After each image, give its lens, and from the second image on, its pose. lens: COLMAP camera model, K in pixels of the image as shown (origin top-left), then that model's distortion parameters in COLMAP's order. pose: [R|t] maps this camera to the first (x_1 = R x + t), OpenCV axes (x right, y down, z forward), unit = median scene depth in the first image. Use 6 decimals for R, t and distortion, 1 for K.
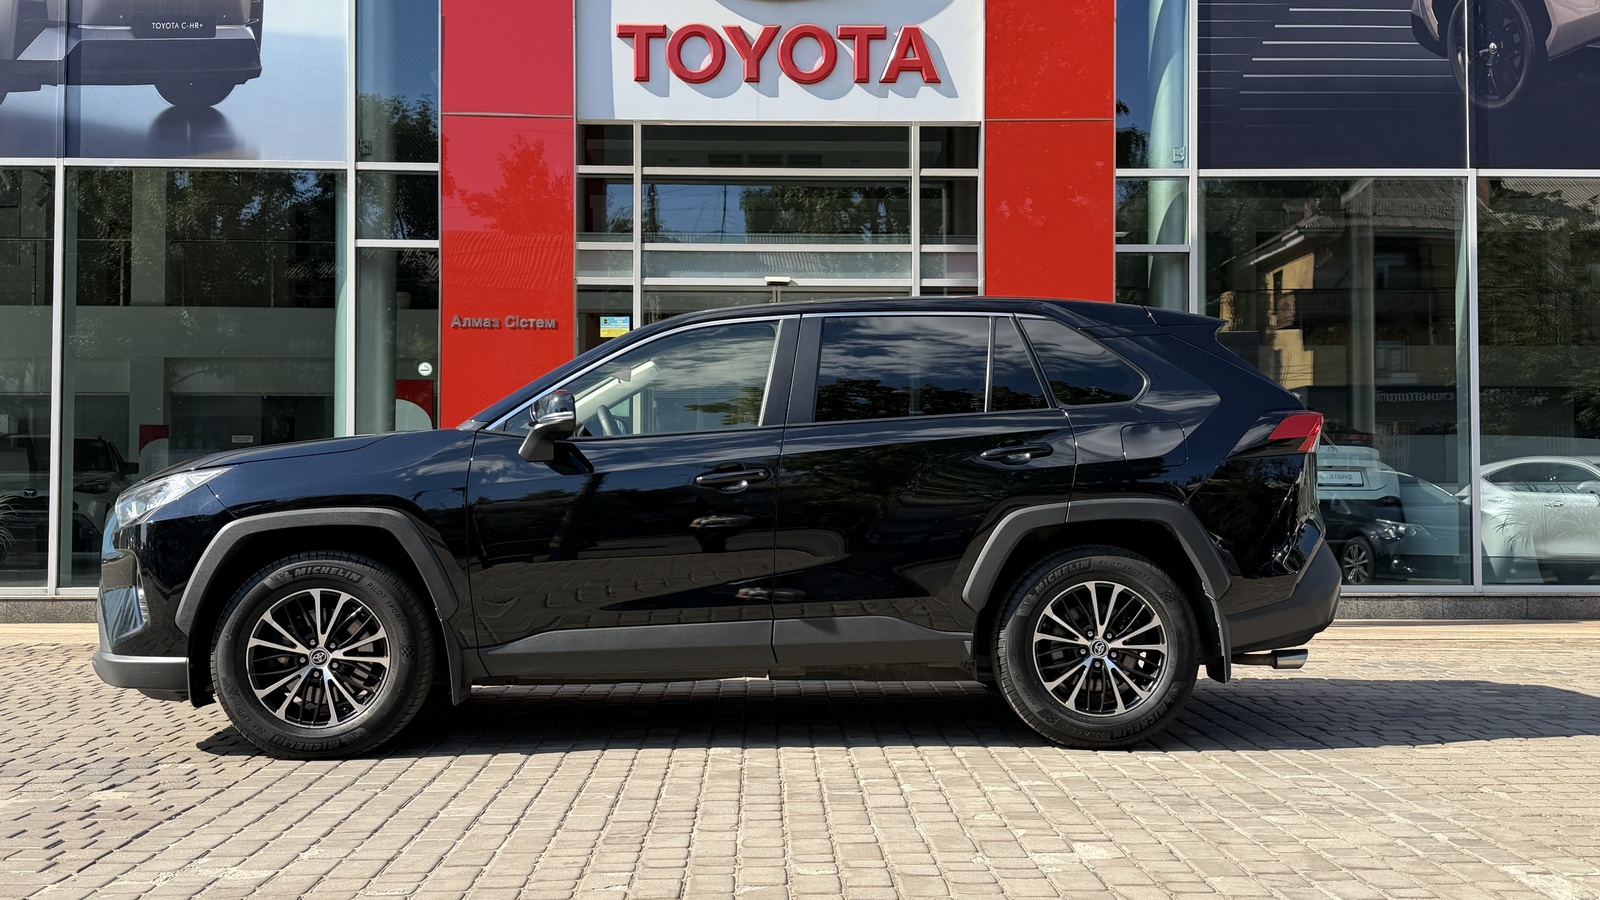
lens RADIAL K [[1593.1, 0, 818.7], [0, 1593.1, 467.4], [0, 0, 1]] dist [0.185984, -0.393437]
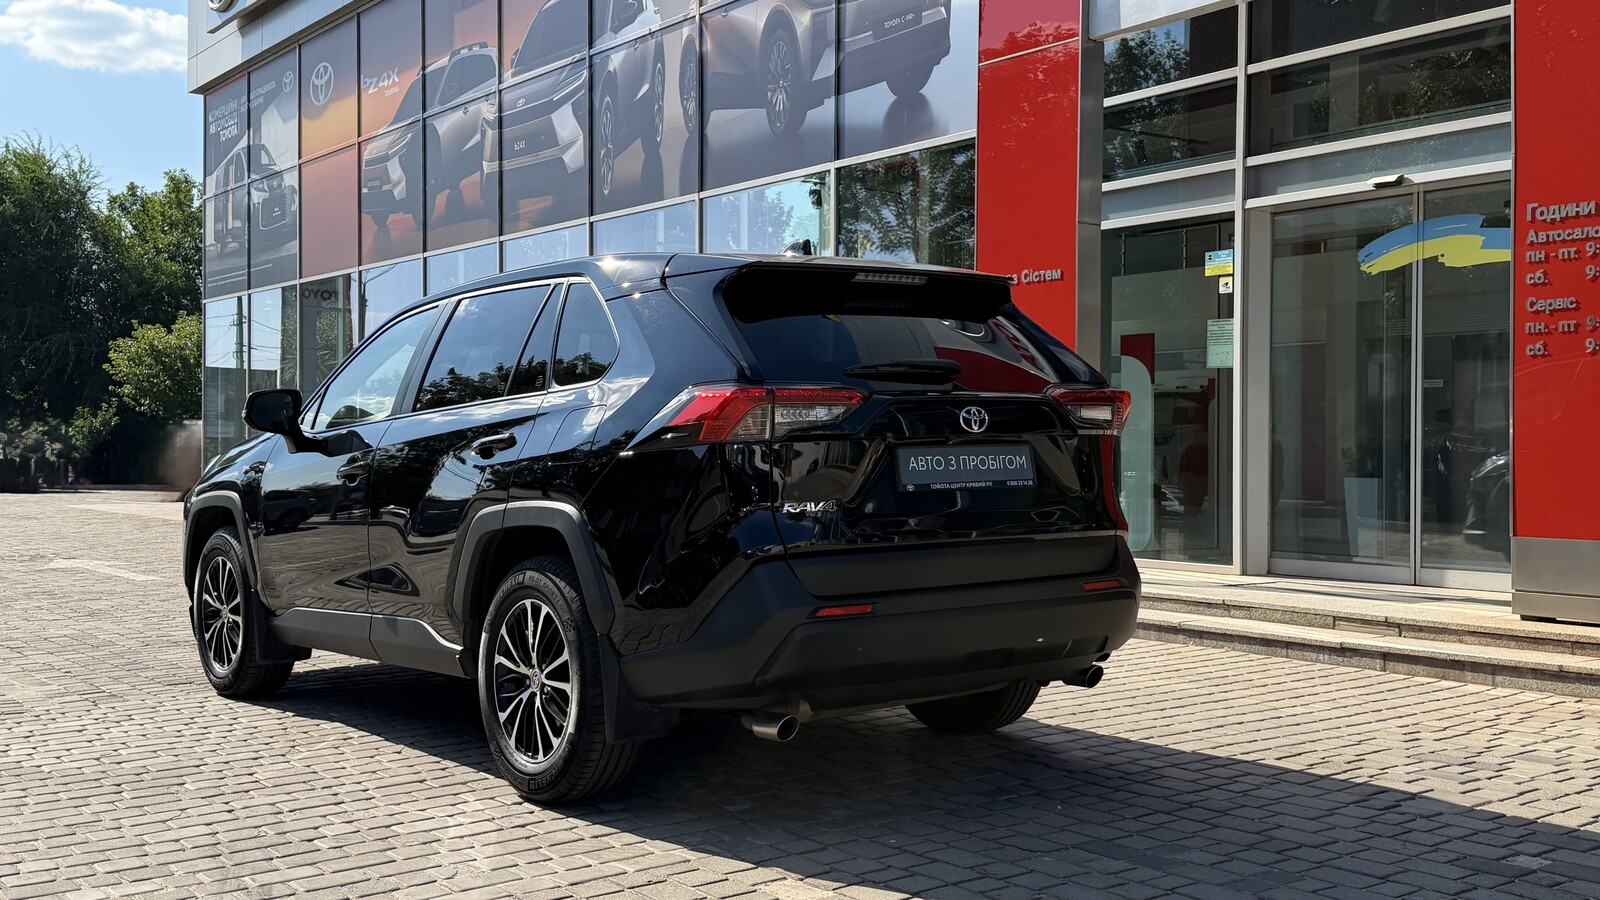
lens RADIAL K [[1649.4, 0, 797.6], [0, 1649.4, 471.4], [0, 0, 1]] dist [0.187950, -0.420533]
pose [[0.562316, 0.013403, -0.826814, 0.482782], [0.021586, 0.999290, 0.030879, -0.009615], [0.826641, -0.035211, 0.561627, 0.315998]]
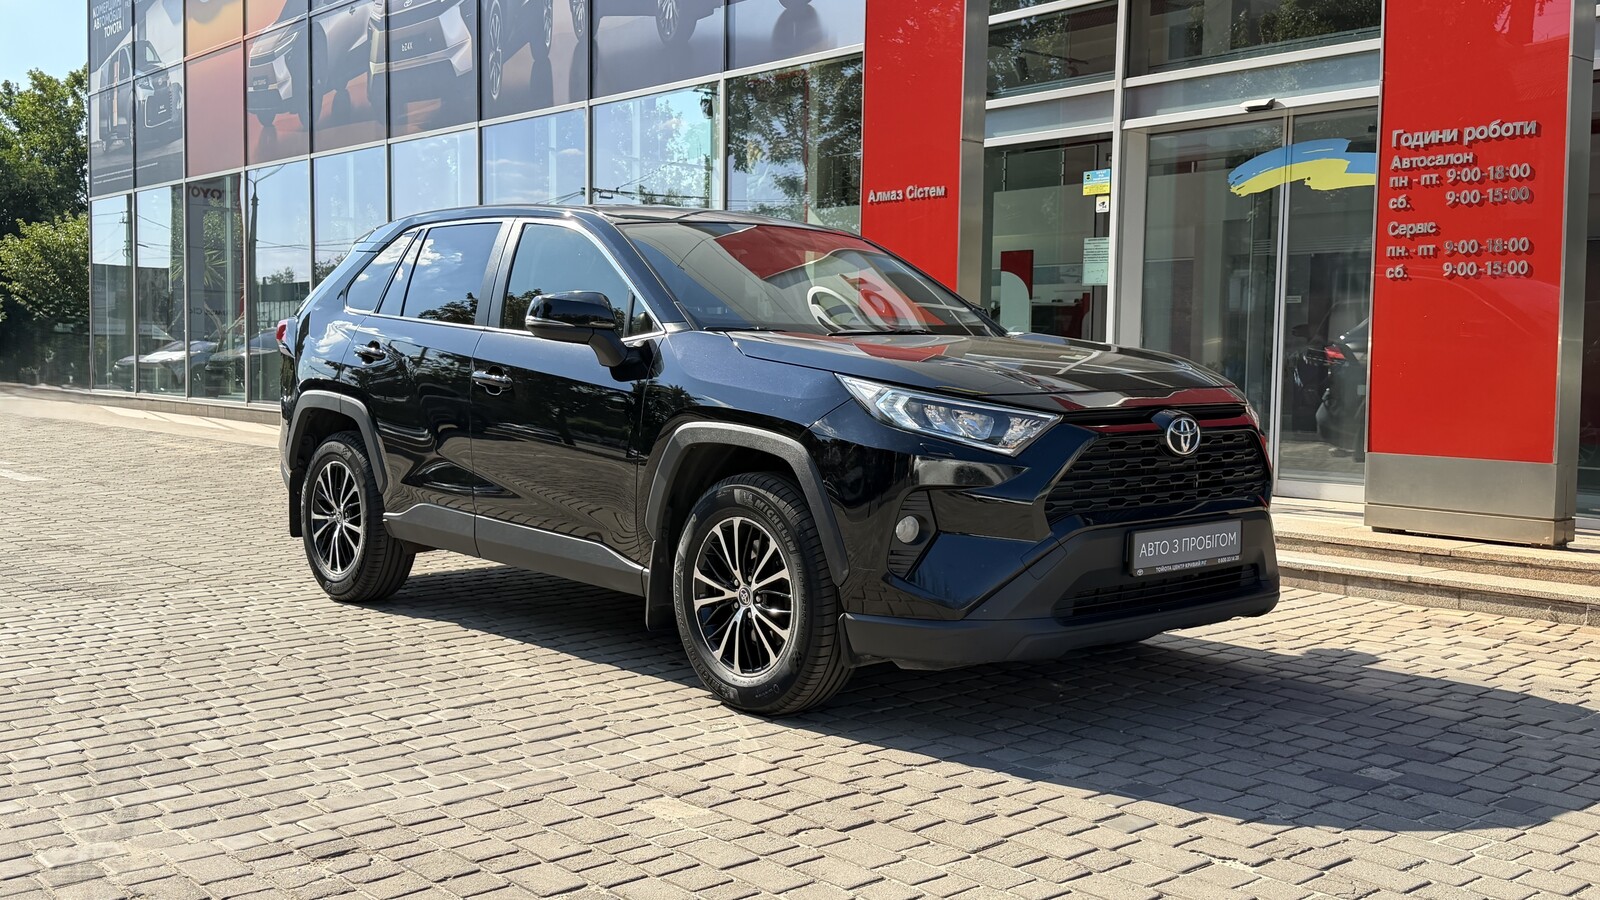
lens RADIAL K [[1590.4, 0, 792.4], [0, 1590.4, 470.1], [0, 0, 1]] dist [0.201119, -0.493265]
pose [[0.614149, 0.065542, -0.786464, 0.471860], [0.009258, 0.995879, 0.090223, -0.012521], [0.789136, -0.062692, 0.611011, 0.326582]]
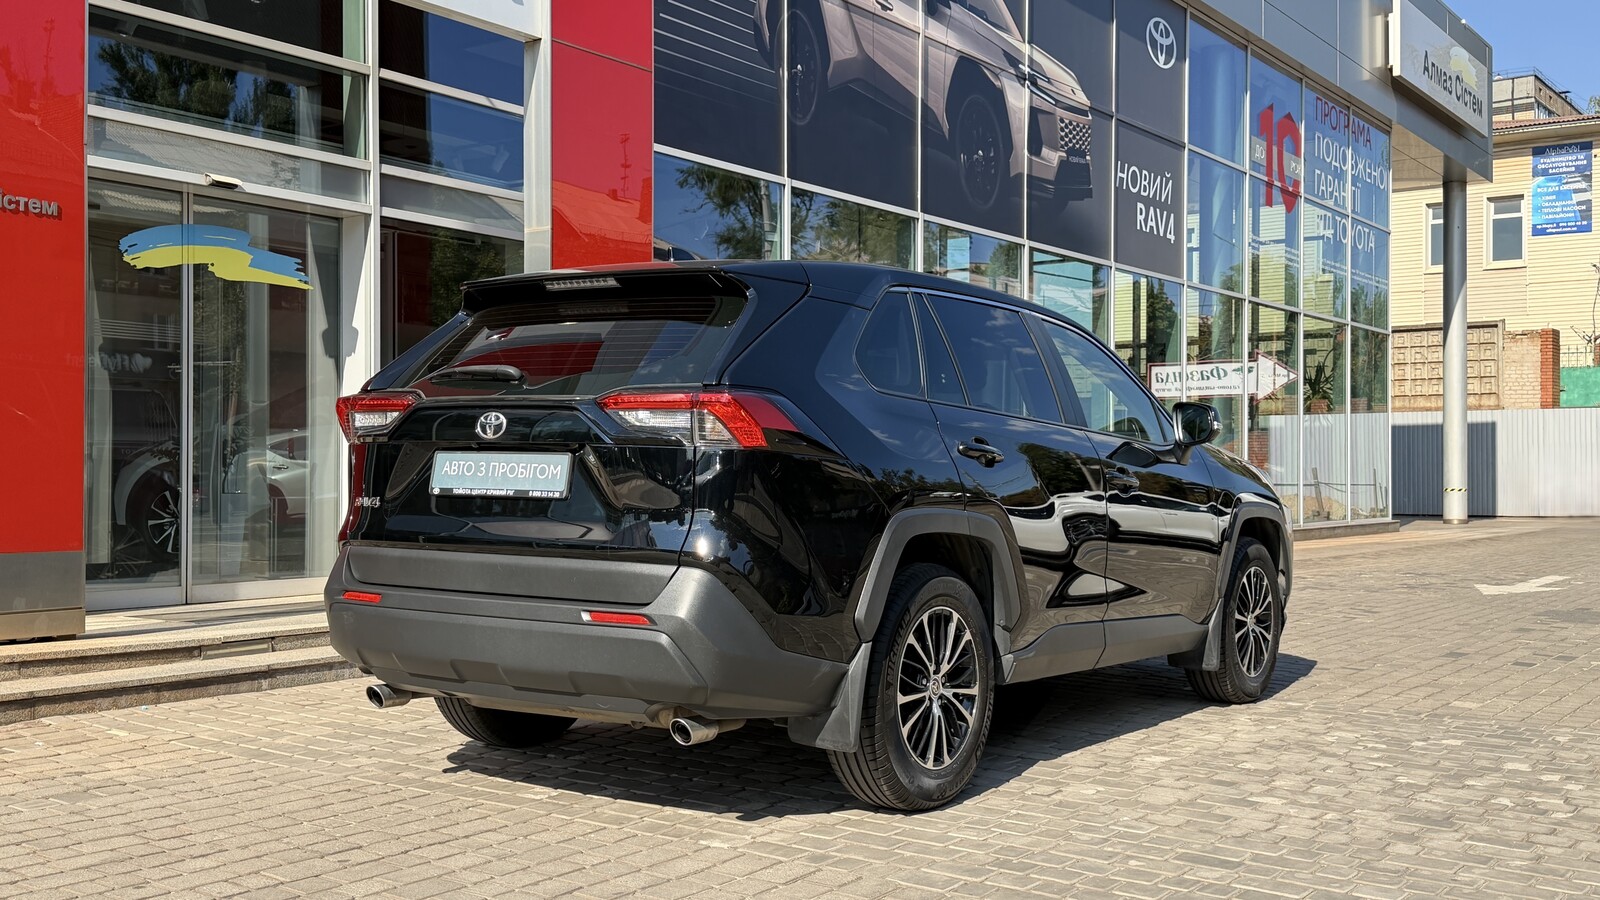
lens RADIAL K [[1607.8, 0, 840.0], [0, 1607.8, 455.5], [0, 0, 1]] dist [0.184427, -0.341523]
pose [[0.599949, 0.013129, 0.799930, -0.455442], [-0.028946, 0.999567, 0.005303, -0.004400], [-0.799514, -0.026336, 0.600070, 0.326581]]
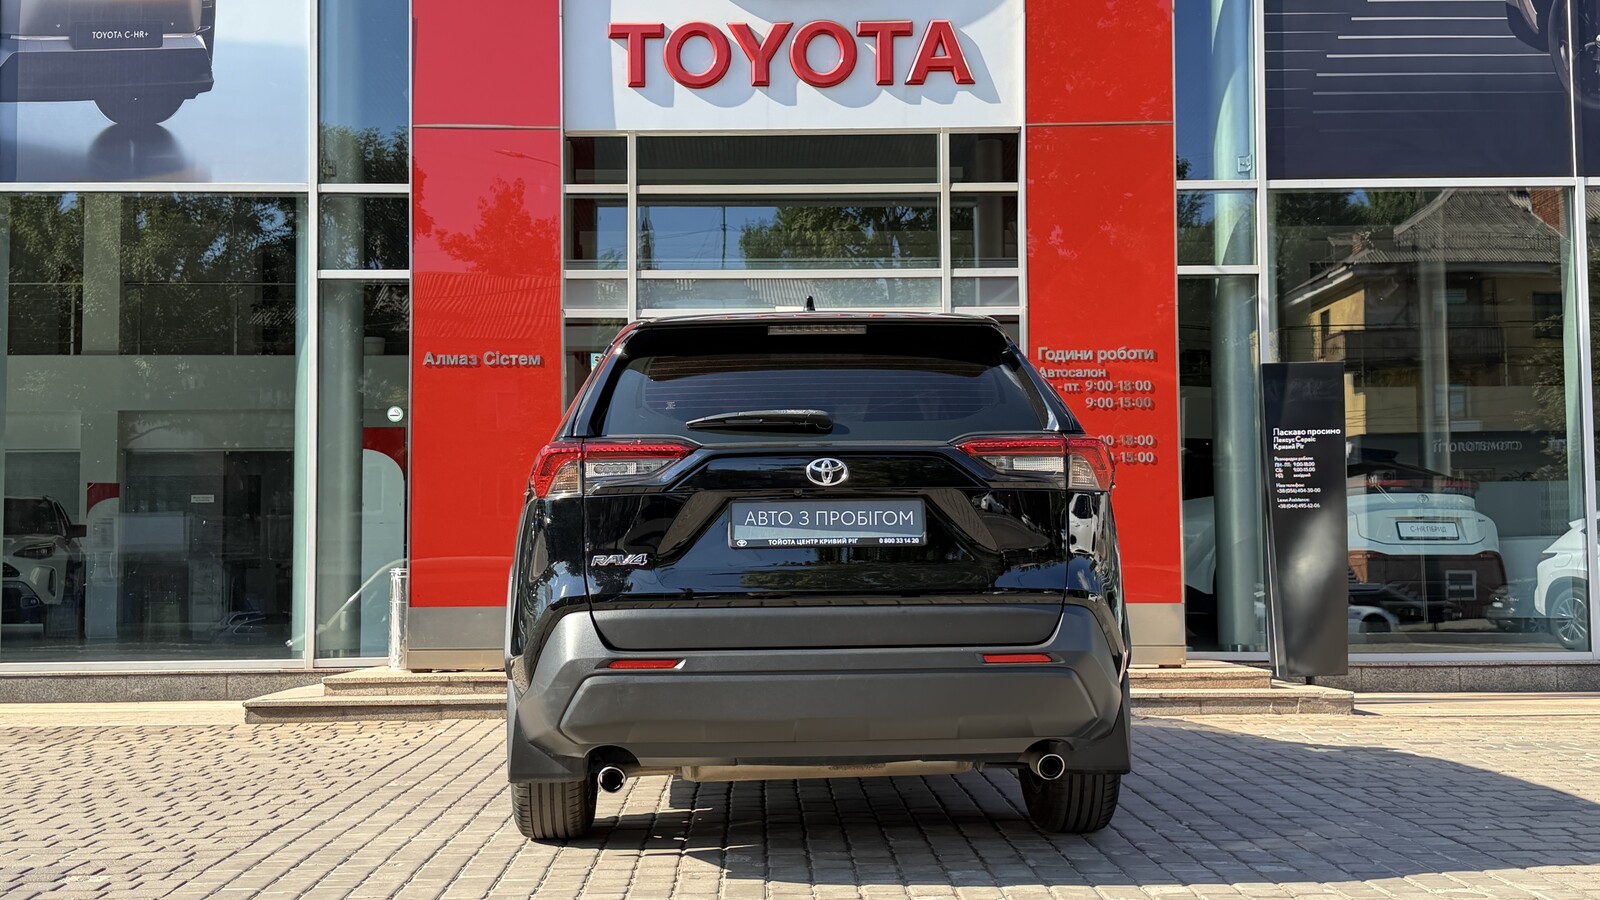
lens RADIAL K [[1711.9, 0, 784.4], [0, 1711.9, 483.3], [0, 0, 1]] dist [0.188520, -0.423354]
pose [[0.999695, -0.007825, -0.023426, -0.007392], [0.007215, 0.999635, -0.026037, 0.003418], [0.023621, 0.025860, 0.999386, 0.052333]]
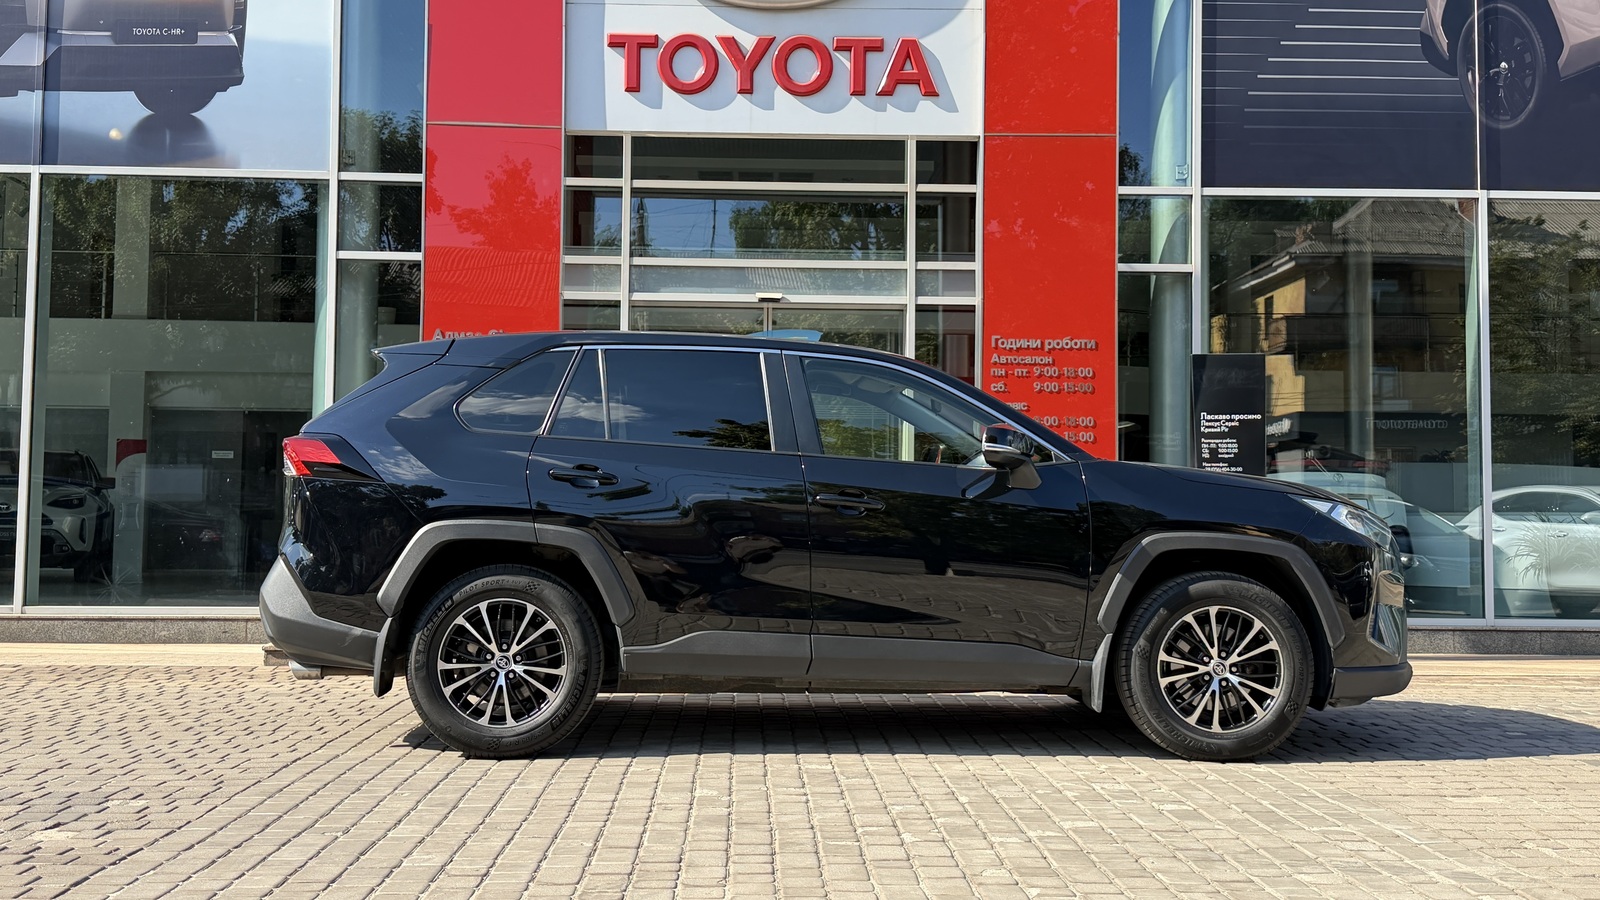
lens RADIAL K [[1599.0, 0, 800.0], [0, 1599.0, 450.0], [0, 0, 1]] dist [0.184223, -0.409803]
pose [[0.999944, 0.010074, -0.003179, -0.002824], [-0.010147, 0.999666, -0.023783, -0.000657], [0.002938, 0.023814, 0.999712, 0.026435]]
